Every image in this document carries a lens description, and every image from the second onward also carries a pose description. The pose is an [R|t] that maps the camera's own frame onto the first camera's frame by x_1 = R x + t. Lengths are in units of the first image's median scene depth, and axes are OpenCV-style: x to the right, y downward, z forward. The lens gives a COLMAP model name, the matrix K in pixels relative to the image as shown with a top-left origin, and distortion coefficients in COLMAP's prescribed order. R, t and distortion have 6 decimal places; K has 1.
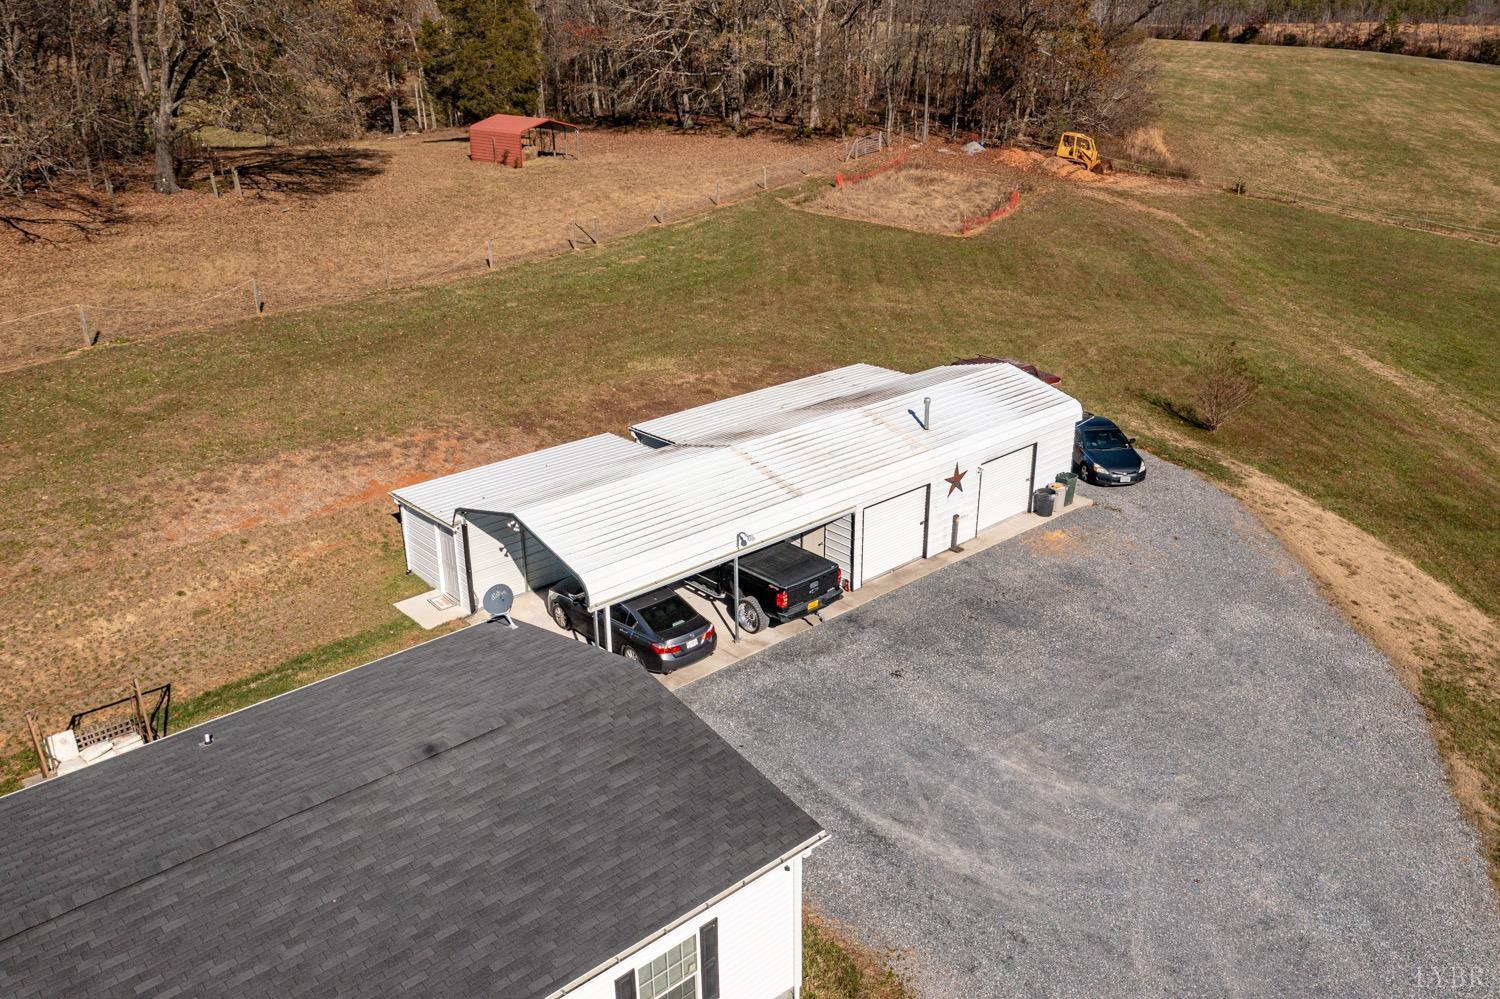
lens RADIAL K [[1192.0, 0, 745.5], [0, 1192.0, 504.4], [0, 0, 1]] dist [-0.001570, 0.025273]
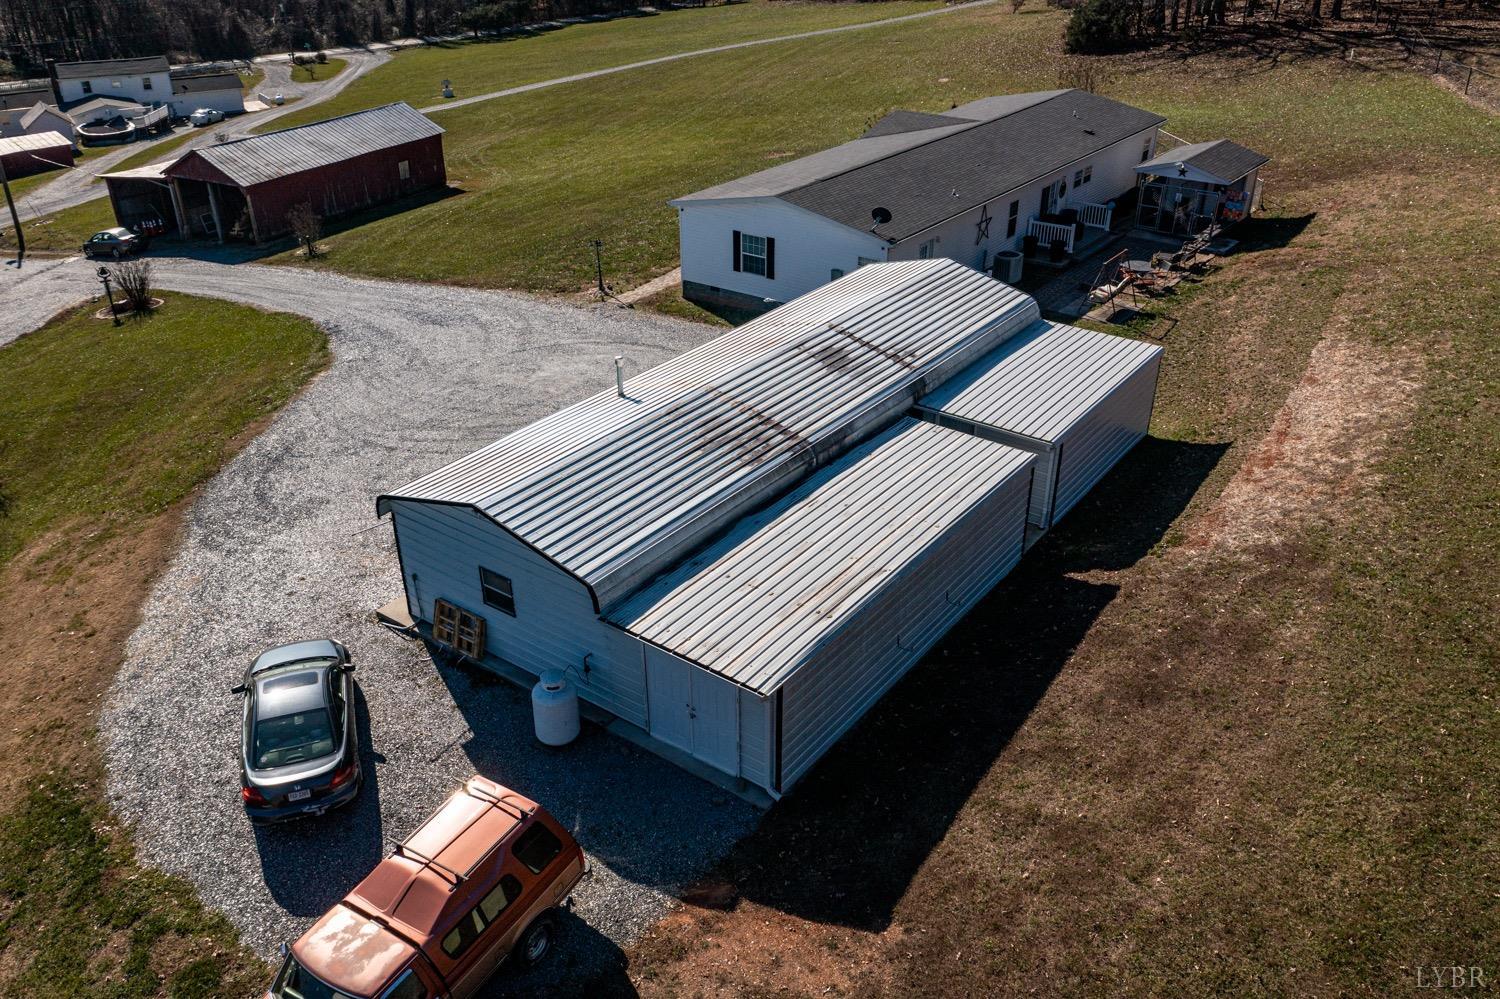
lens RADIAL K [[1186.6, 0, 739.6], [0, 1186.6, 506.7], [0, 0, 1]] dist [0.011296, 0.014741]
pose [[-0.976815, 0.119841, -0.177400, 0.194404], [-0.062945, 0.631244, 0.773026, -0.551128], [0.204623, 0.766269, -0.609065, 1.349902]]
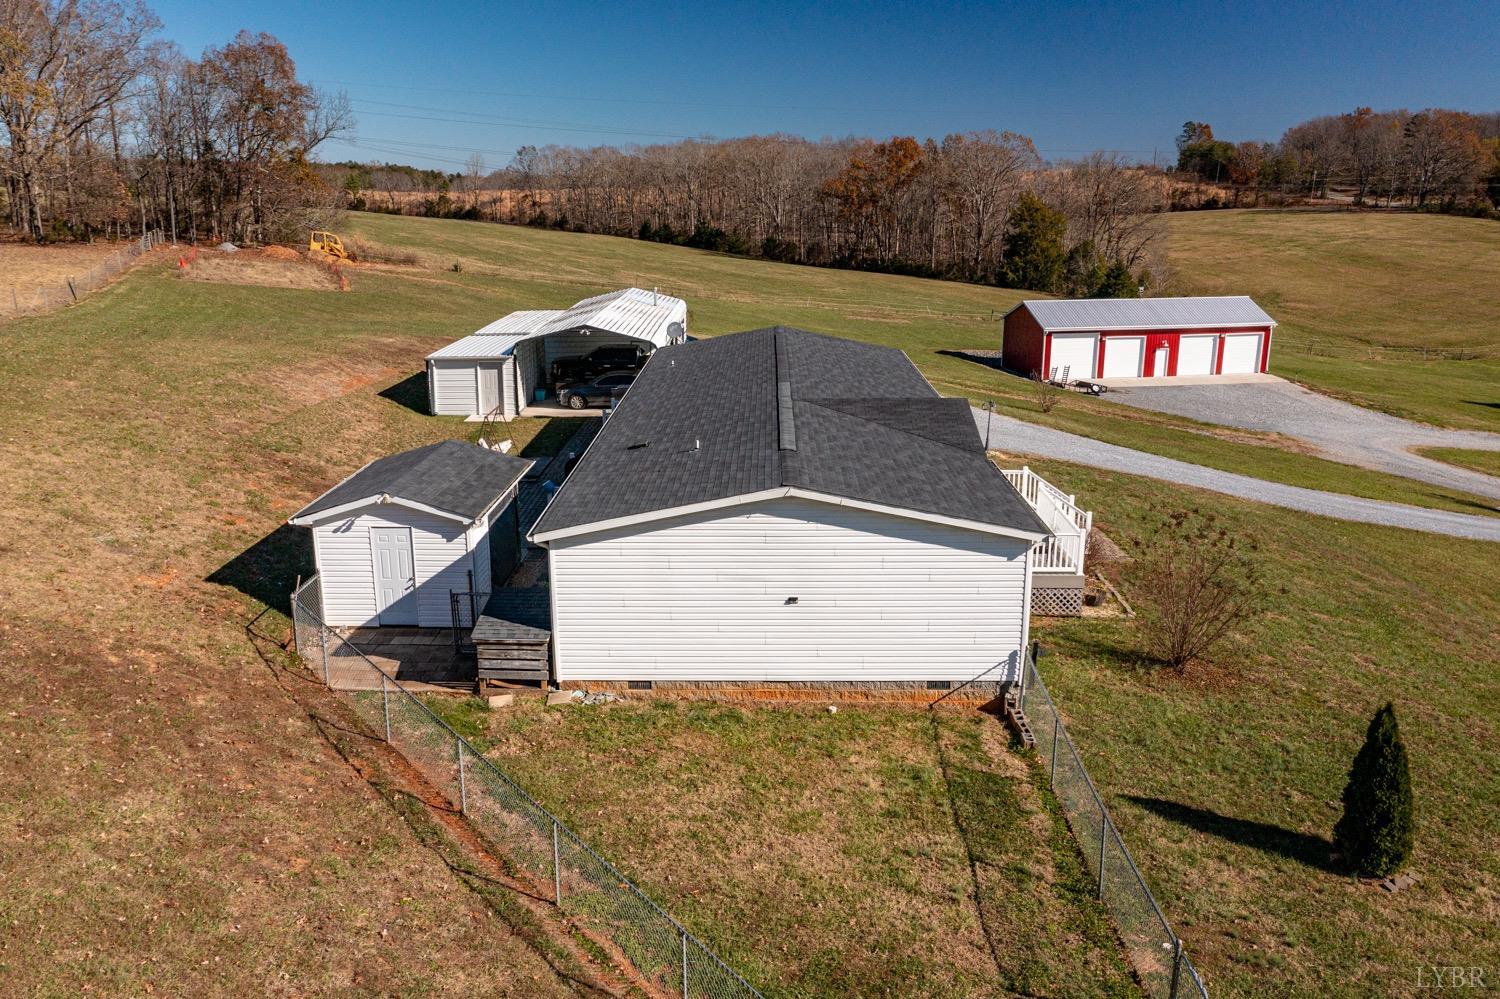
lens RADIAL K [[1186.5, 0, 745.4], [0, 1186.5, 503.0], [0, 0, 1]] dist [0.014914, 0.015050]
pose [[0.668498, -0.174566, 0.722936, -0.942249], [0.270628, 0.962519, -0.017831, 0.249107], [-0.692727, 0.207567, 0.690684, -0.220134]]
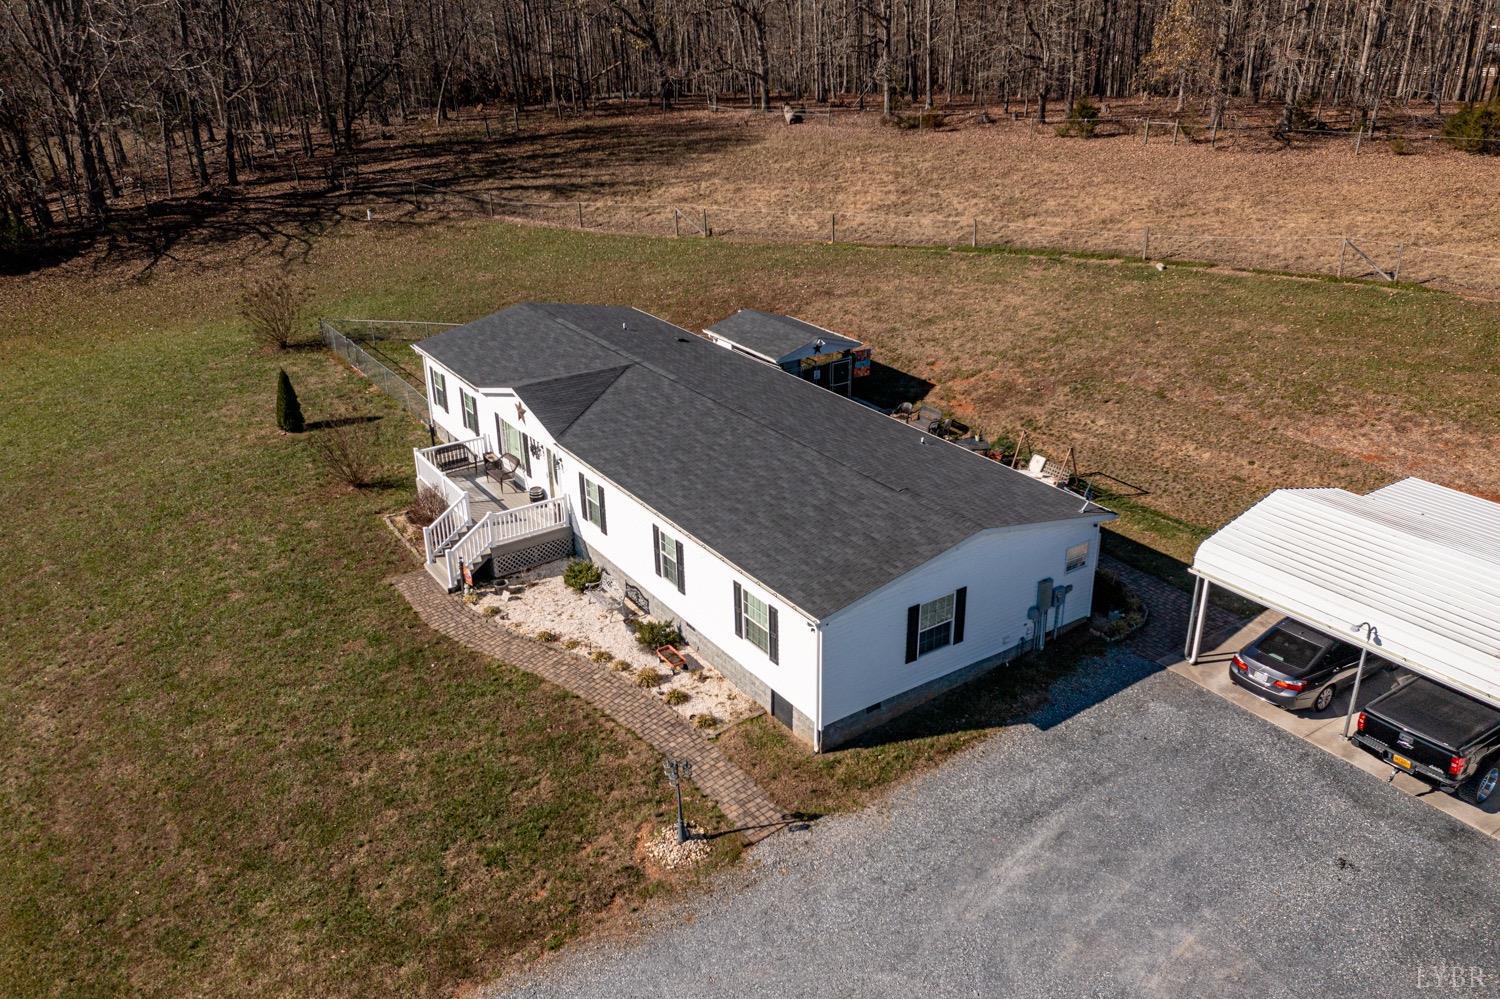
lens RADIAL K [[1190.7, 0, 740.1], [0, 1190.7, 503.7], [0, 0, 1]] dist [-0.006389, 0.055629]
pose [[-0.130896, 0.419085, -0.898462, 0.583689], [-0.358372, 0.824976, 0.437019, -0.192964], [0.924357, 0.379187, 0.042203, 0.361039]]
